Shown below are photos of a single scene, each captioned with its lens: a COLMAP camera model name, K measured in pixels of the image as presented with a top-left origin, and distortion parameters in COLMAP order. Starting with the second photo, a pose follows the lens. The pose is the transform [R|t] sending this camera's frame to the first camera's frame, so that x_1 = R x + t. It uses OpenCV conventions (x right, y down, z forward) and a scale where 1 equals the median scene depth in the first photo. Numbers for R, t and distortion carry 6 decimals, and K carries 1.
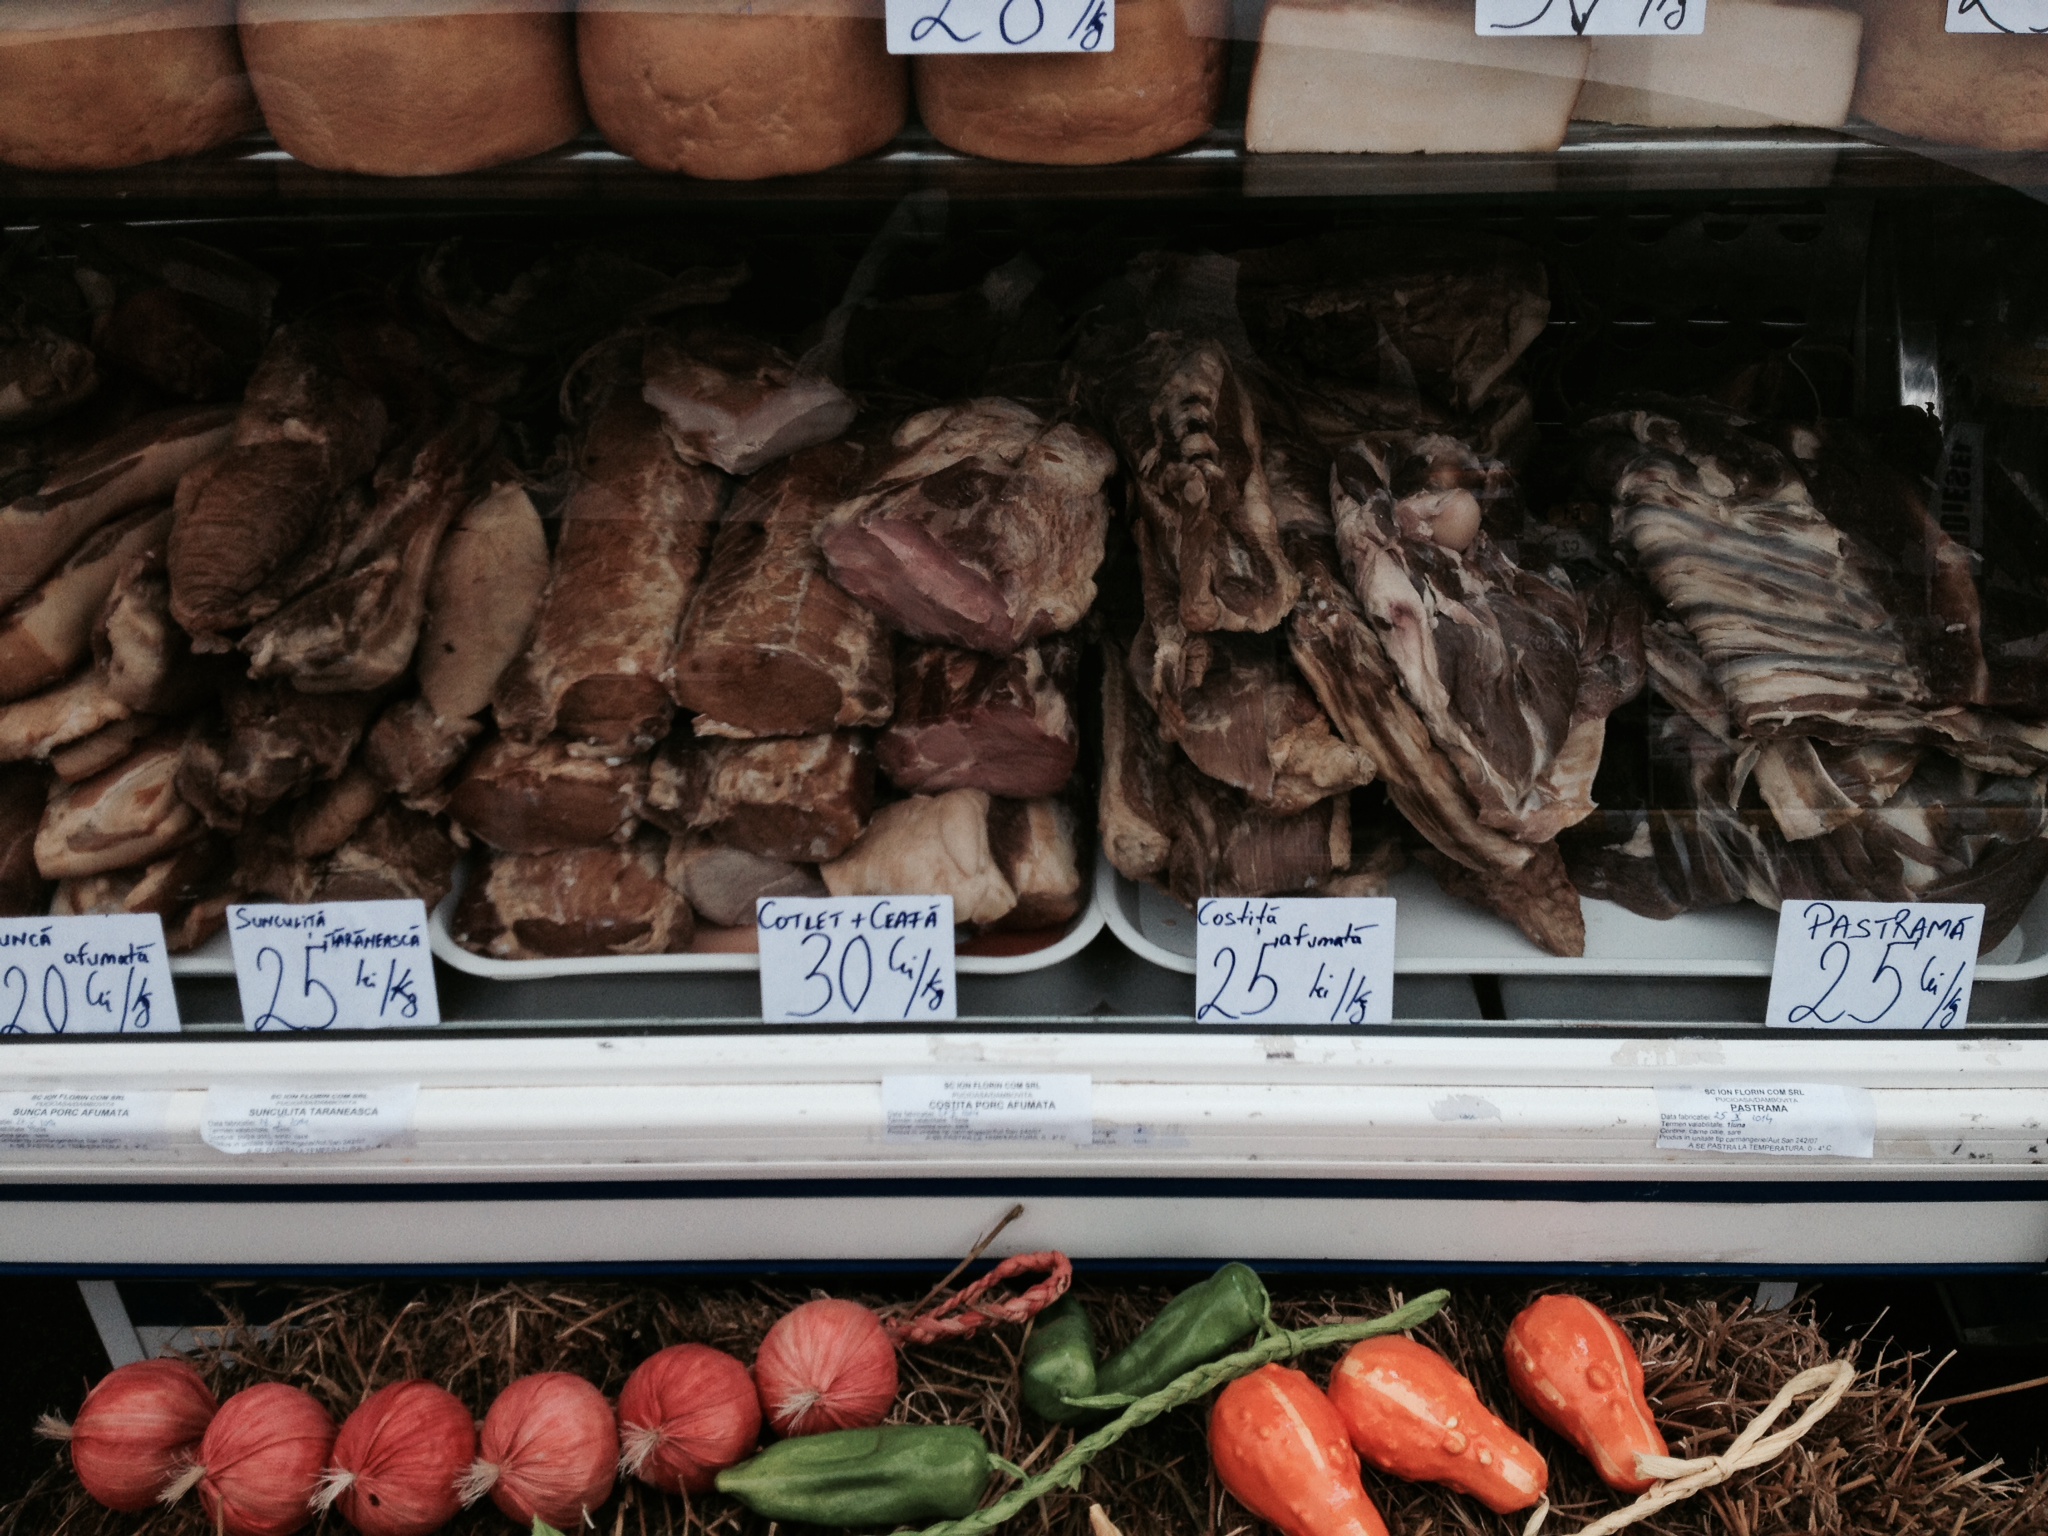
lens RADIAL K [[1957.1, 0, 1025.2], [0, 1957.1, 744.0], [0, 0, 1]] dist [0.114973, -0.222447]
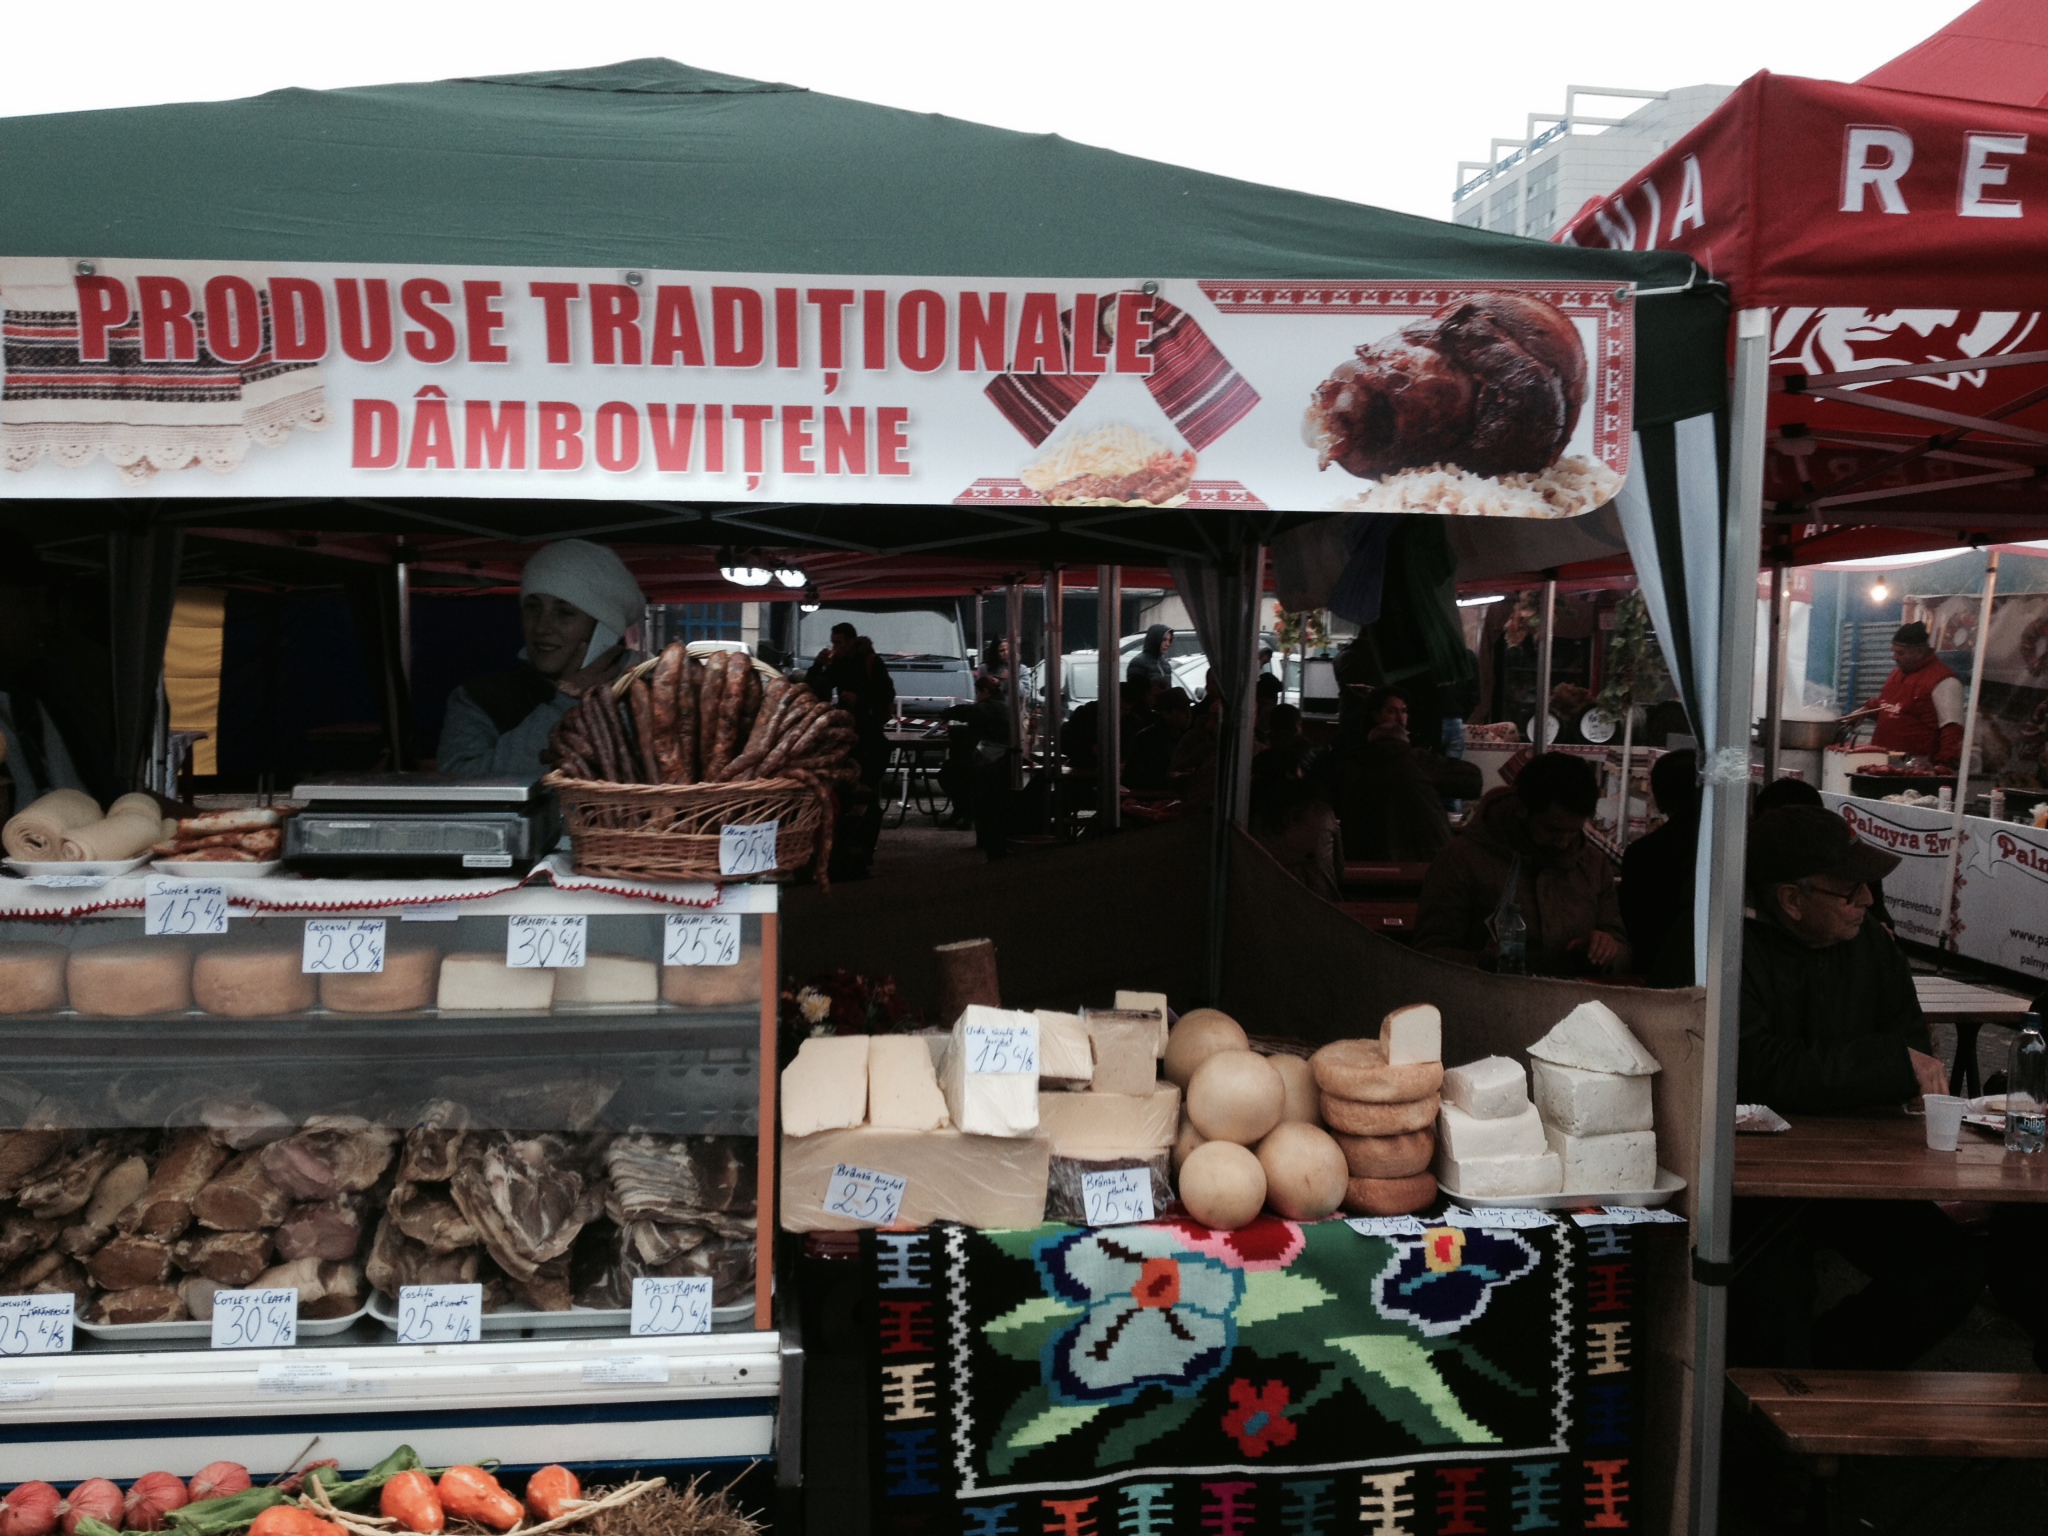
lens RADIAL K [[1957.1, 0, 1025.2], [0, 1957.1, 744.0], [0, 0, 1]] dist [0.114973, -0.222447]
pose [[0.987254, 0.019524, 0.157953, 0.457859], [0.065579, 0.854380, -0.515495, 0.837161], [-0.145016, 0.519282, 0.842209, -1.598996]]
